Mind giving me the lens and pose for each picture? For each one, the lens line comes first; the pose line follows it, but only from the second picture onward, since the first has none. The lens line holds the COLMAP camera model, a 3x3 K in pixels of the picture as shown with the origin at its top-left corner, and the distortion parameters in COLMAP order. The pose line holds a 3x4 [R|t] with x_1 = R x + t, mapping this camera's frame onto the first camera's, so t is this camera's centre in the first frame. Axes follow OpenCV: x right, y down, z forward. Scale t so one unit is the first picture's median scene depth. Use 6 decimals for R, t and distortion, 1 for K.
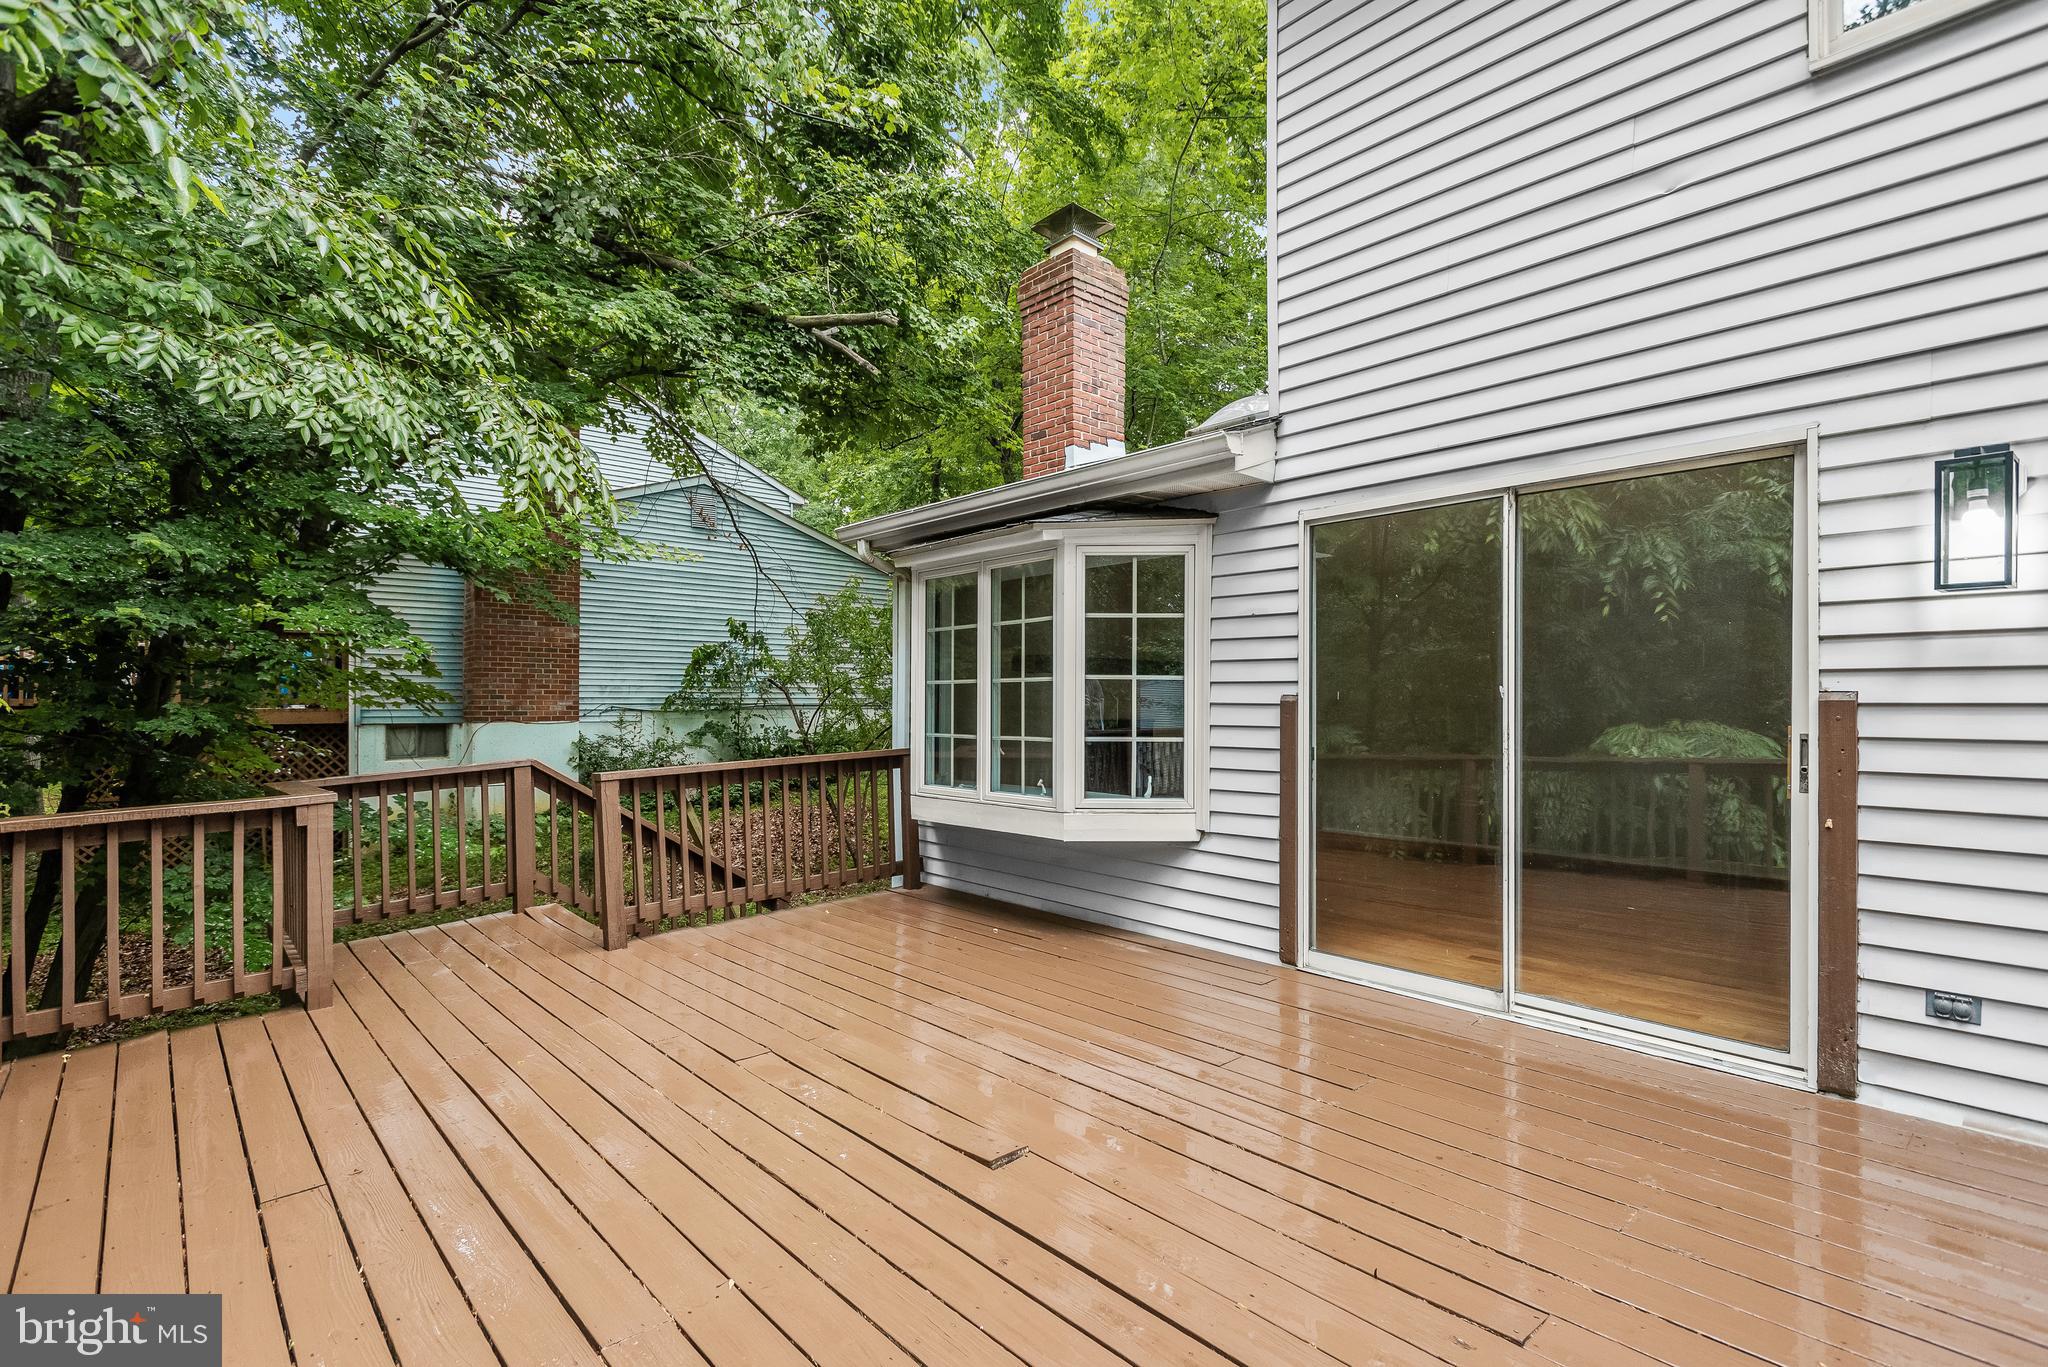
lens RADIAL K [[976.6, 0, 1034.0], [0, 976.6, 705.5], [0, 0, 1]] dist [0.019553, -0.008624]
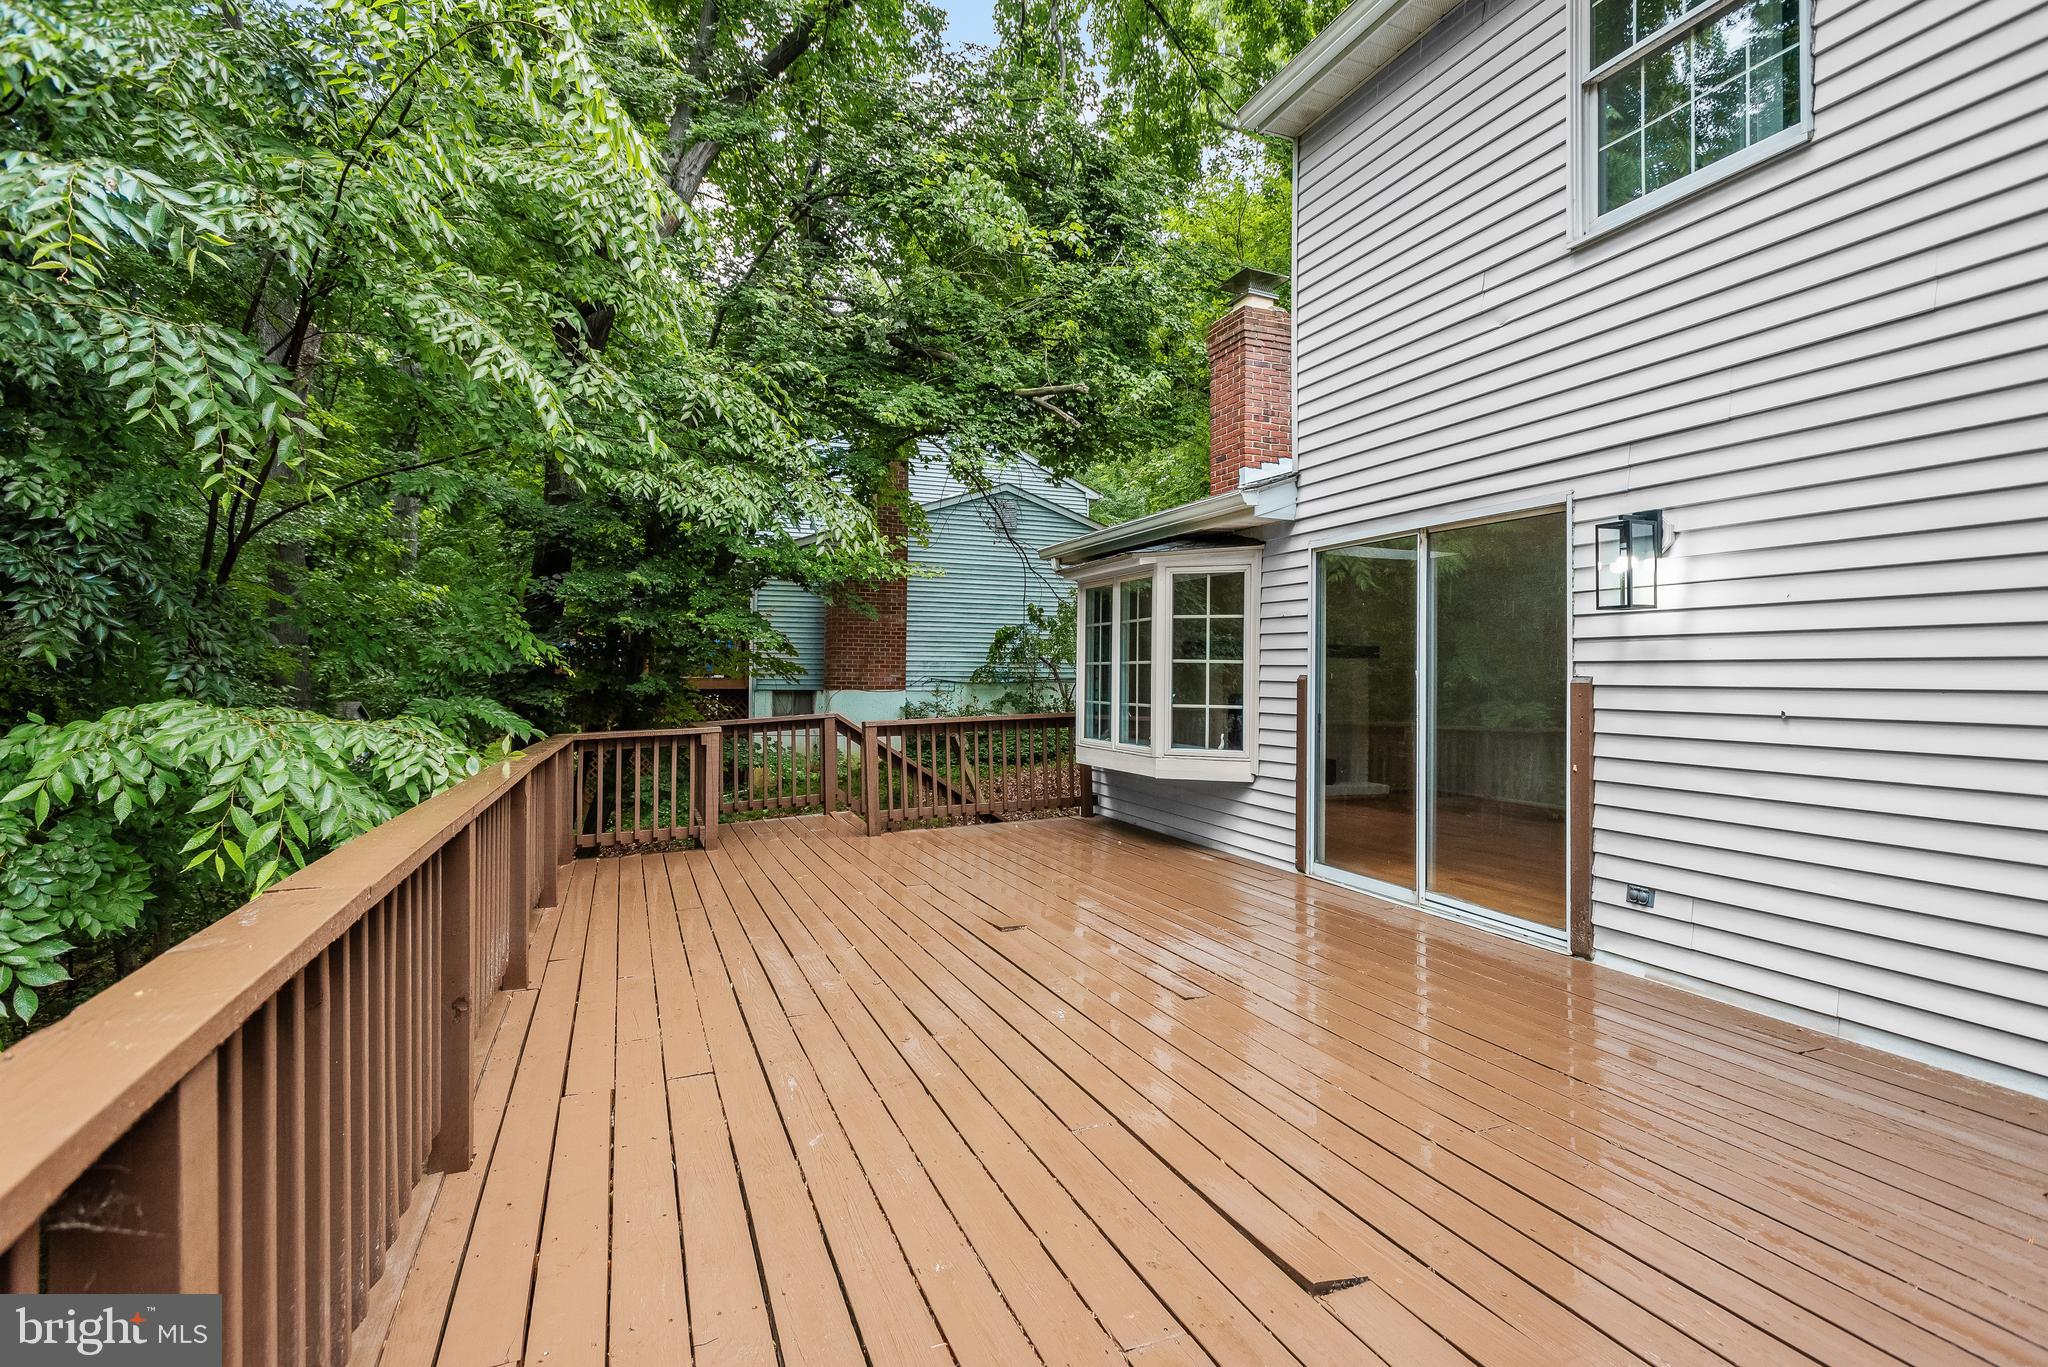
lens RADIAL K [[970.5, 0, 1026.4], [0, 970.5, 673.5], [0, 0, 1]] dist [0.002363, 0.000229]
pose [[0.942179, 0.007966, -0.335017, 0.321176], [-0.010142, 0.999937, -0.004744, -0.002614], [0.334958, 0.007867, 0.942200, -0.374332]]
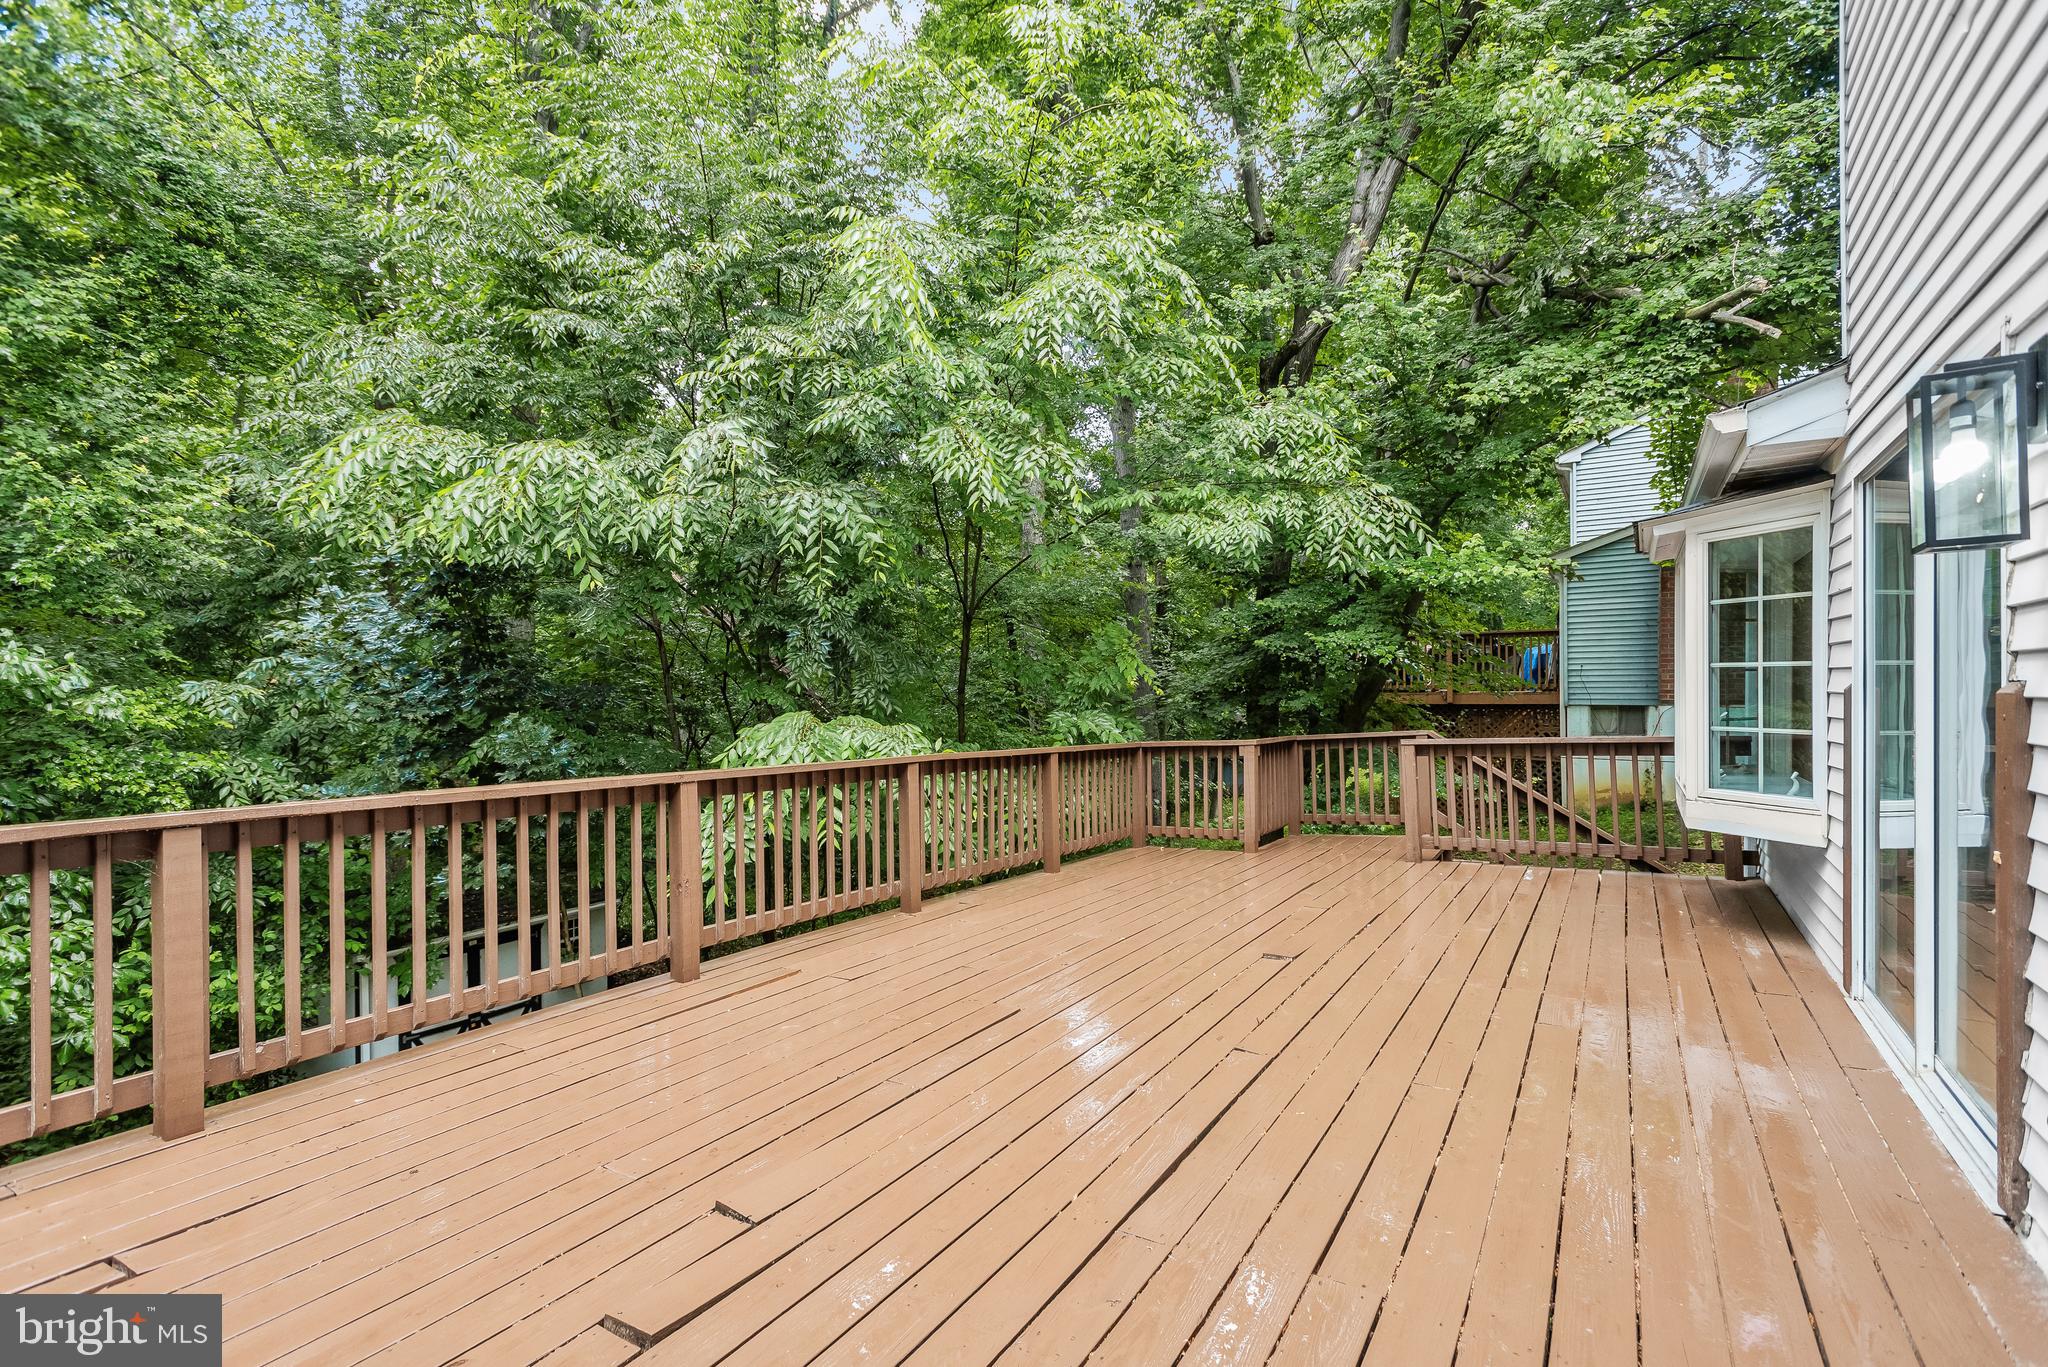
lens RADIAL K [[976.6, 0, 1034.0], [0, 976.6, 705.5], [0, 0, 1]] dist [0.019553, -0.008624]
pose [[0.307058, 0.012715, -0.951606, 0.793370], [0.005122, 0.999874, 0.015012, -0.005748], [0.951677, -0.009484, 0.306954, 0.042519]]
